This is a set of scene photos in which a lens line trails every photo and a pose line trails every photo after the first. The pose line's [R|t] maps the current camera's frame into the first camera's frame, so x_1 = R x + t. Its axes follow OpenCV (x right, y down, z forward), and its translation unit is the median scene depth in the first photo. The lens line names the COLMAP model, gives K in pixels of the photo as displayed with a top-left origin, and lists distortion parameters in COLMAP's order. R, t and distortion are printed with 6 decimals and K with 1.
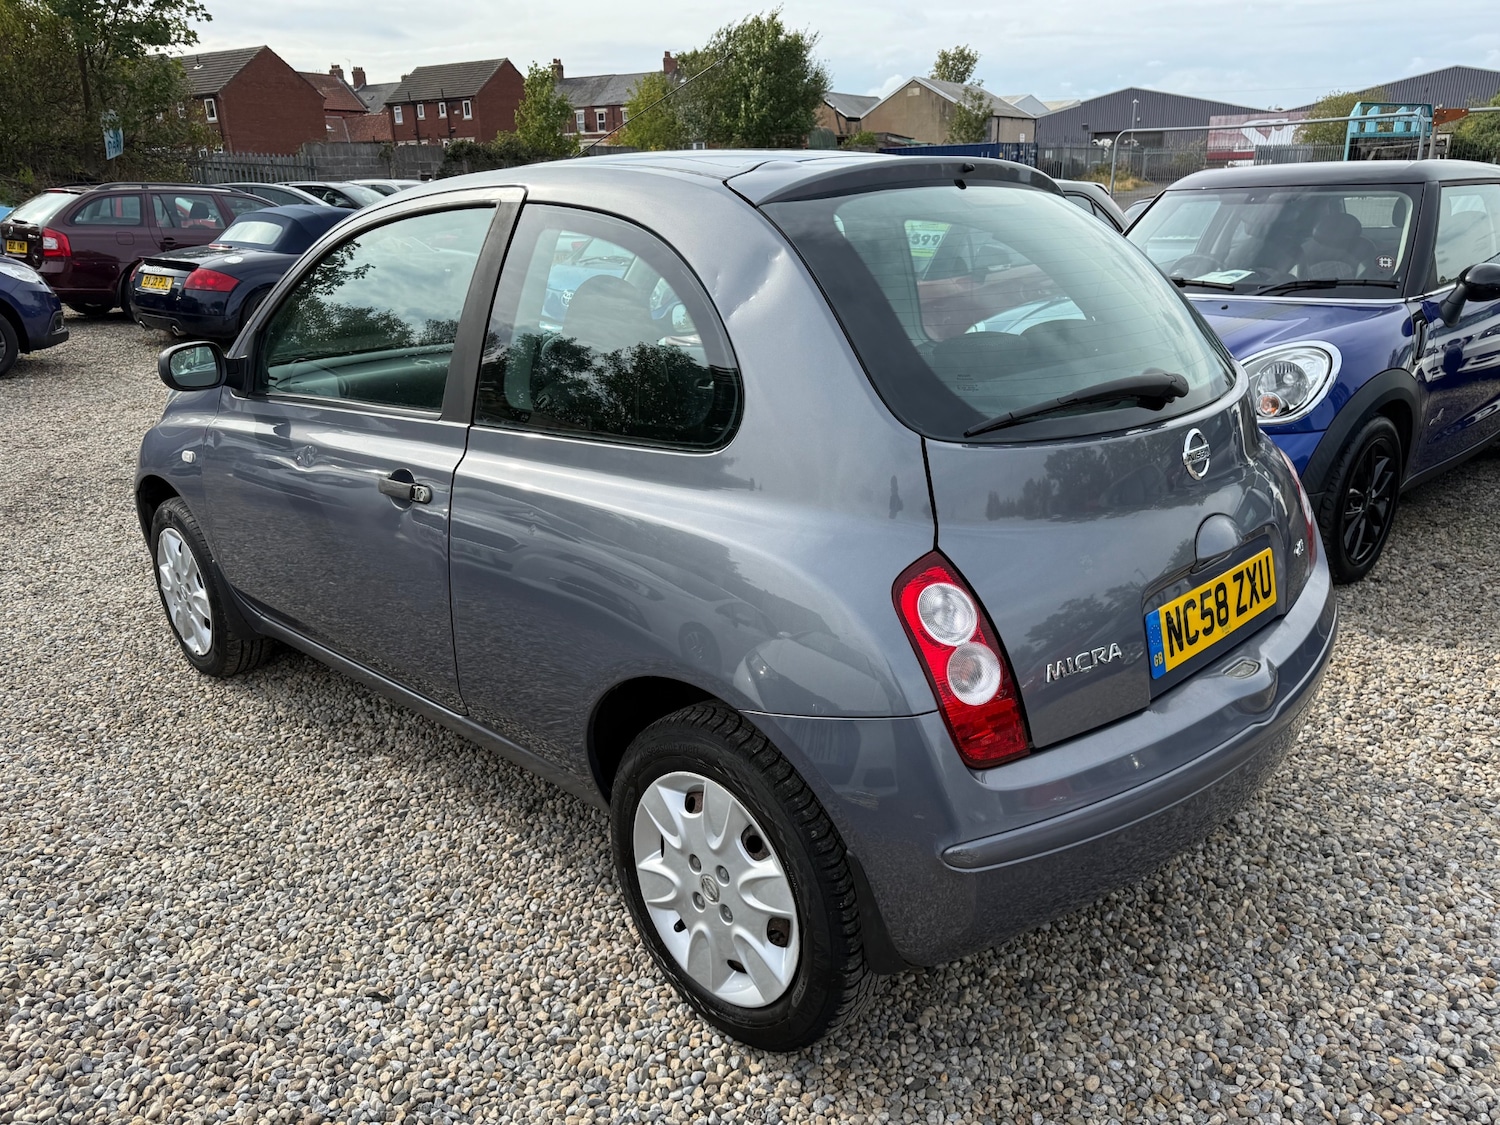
lens RADIAL K [[1131.8, 0, 769.6], [0, 1131.8, 563.2], [0, 0, 1]] dist [0.010028, -0.011838]
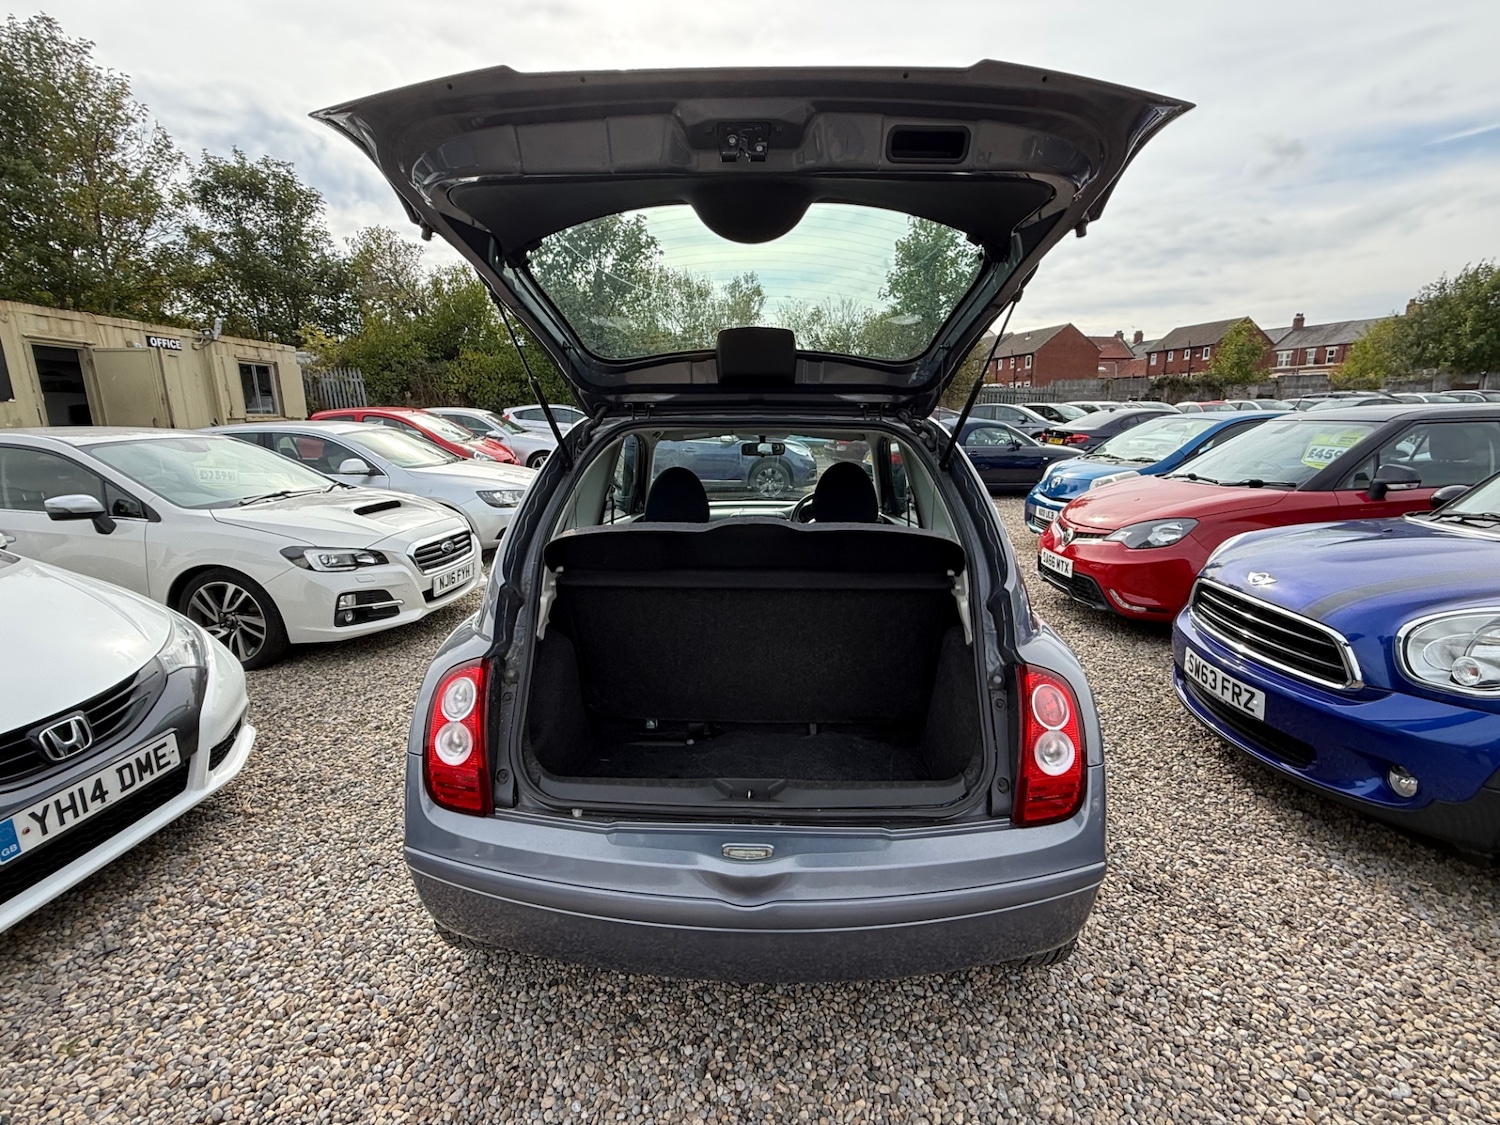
lens RADIAL K [[699.7, 0, 757.4], [0, 699.7, 554.6], [0, 0, 1]] dist [0.015386, -0.006426]
pose [[0.683411, 0.154720, -0.713450, 0.705711], [-0.232142, 0.972615, -0.011446, -0.149553], [0.692141, 0.173444, 0.700612, 0.386611]]
